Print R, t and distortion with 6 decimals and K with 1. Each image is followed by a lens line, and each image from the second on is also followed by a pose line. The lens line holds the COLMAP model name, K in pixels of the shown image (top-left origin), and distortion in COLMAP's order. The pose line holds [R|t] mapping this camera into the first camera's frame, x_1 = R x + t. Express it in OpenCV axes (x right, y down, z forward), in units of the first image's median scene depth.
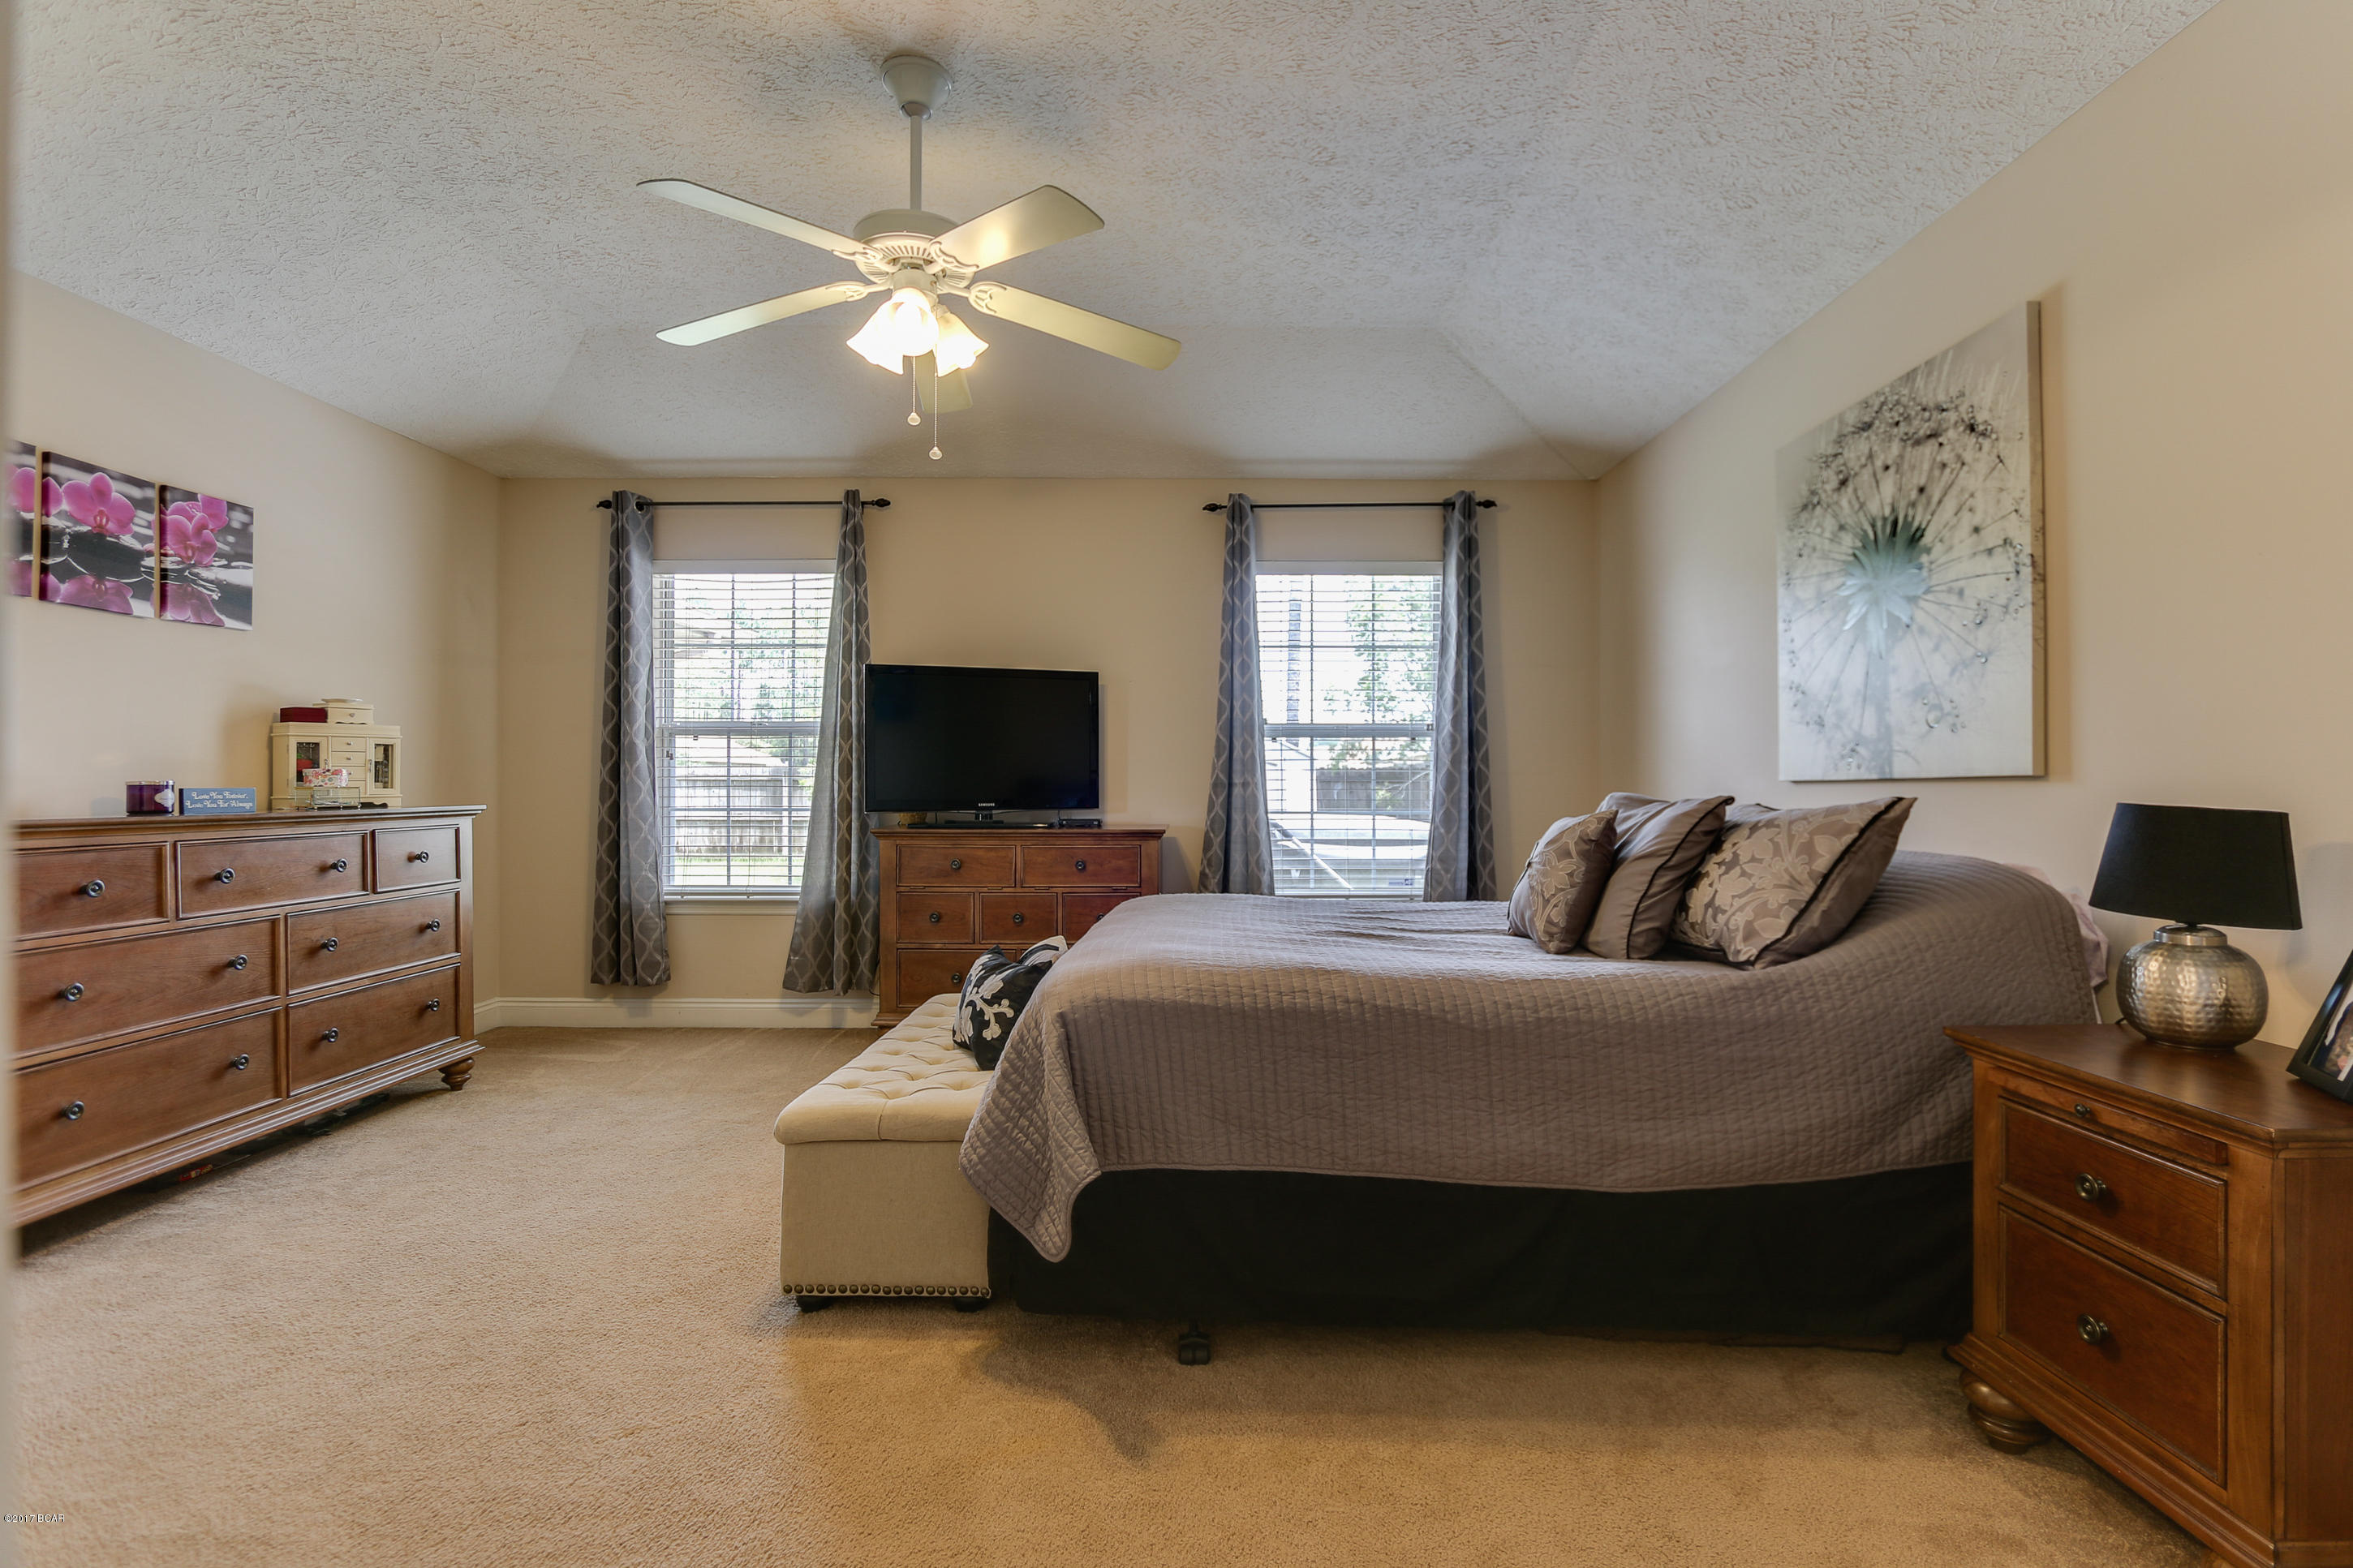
lens RADIAL K [[1068.2, 0, 1178.8], [0, 1068.2, 747.0], [0, 0, 1]] dist [-0.017229, -0.000019]
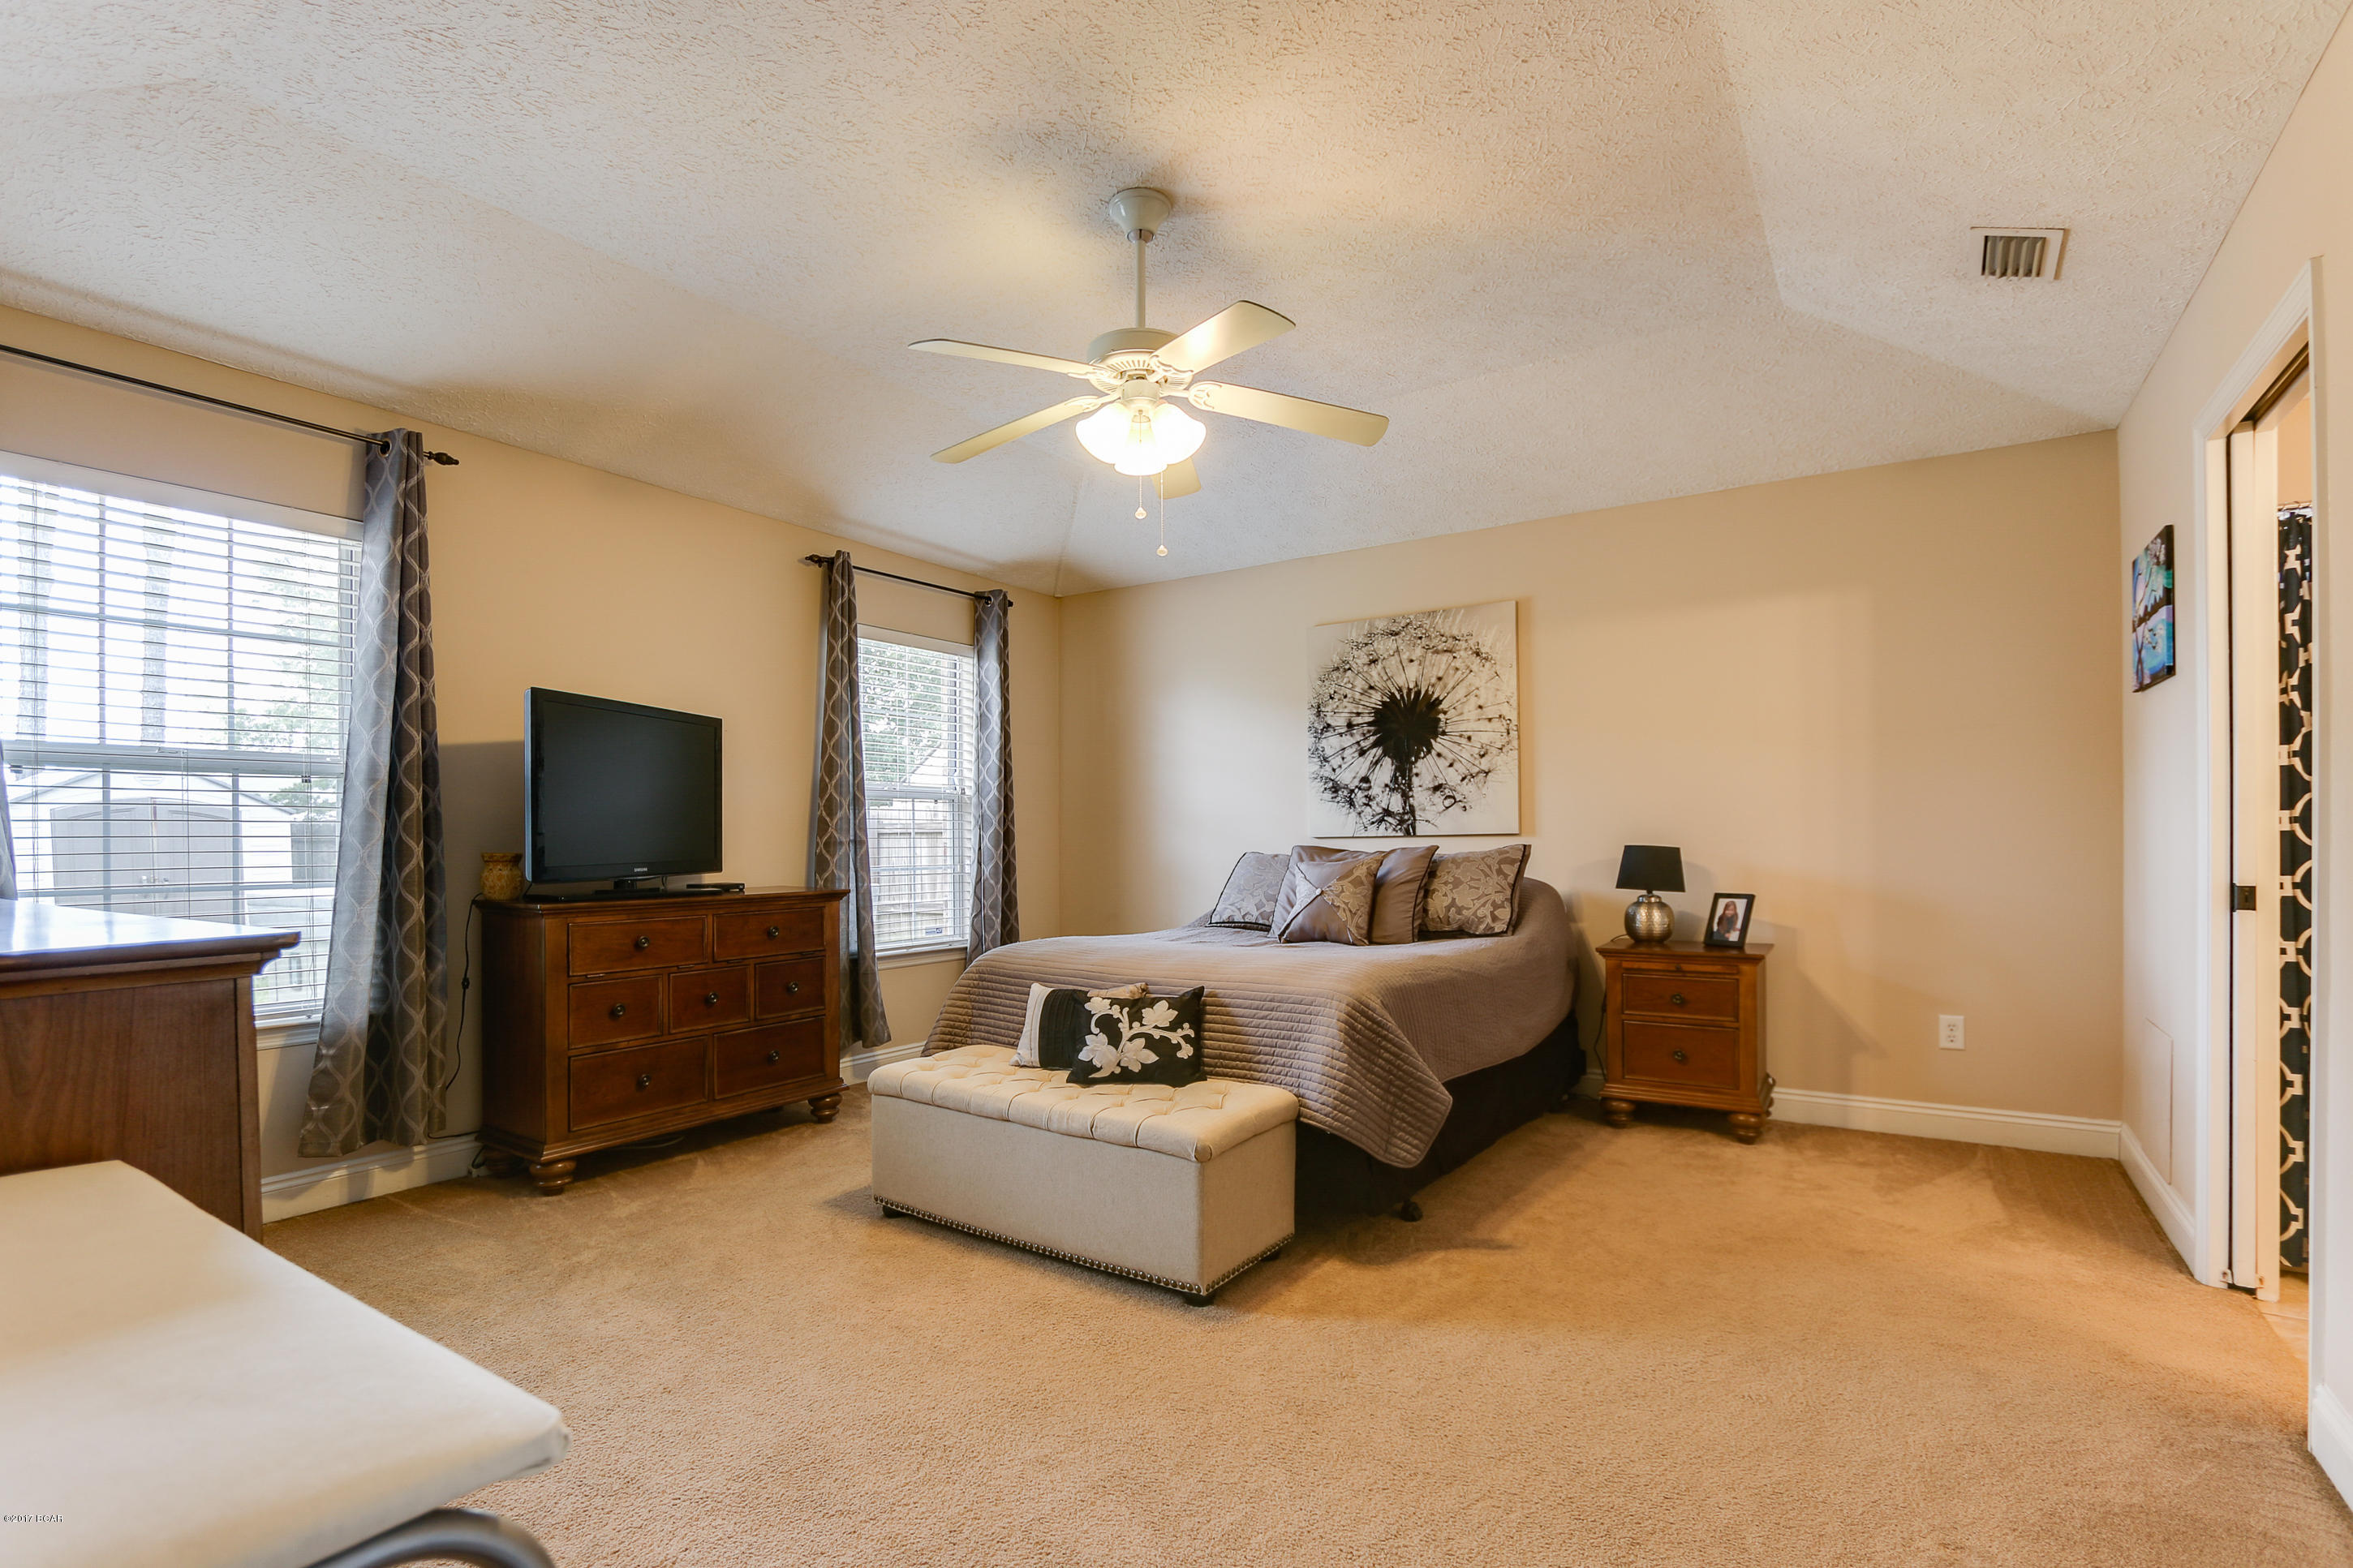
lens RADIAL K [[1095.2, 0, 1171.5], [0, 1095.2, 807.0], [0, 0, 1]] dist [-0.015872, 0.000869]
pose [[0.551628, 0.019524, 0.833862, -1.165643], [-0.022412, 0.999712, -0.008581, 0.007764], [-0.833789, -0.013955, 0.551907, 0.341100]]
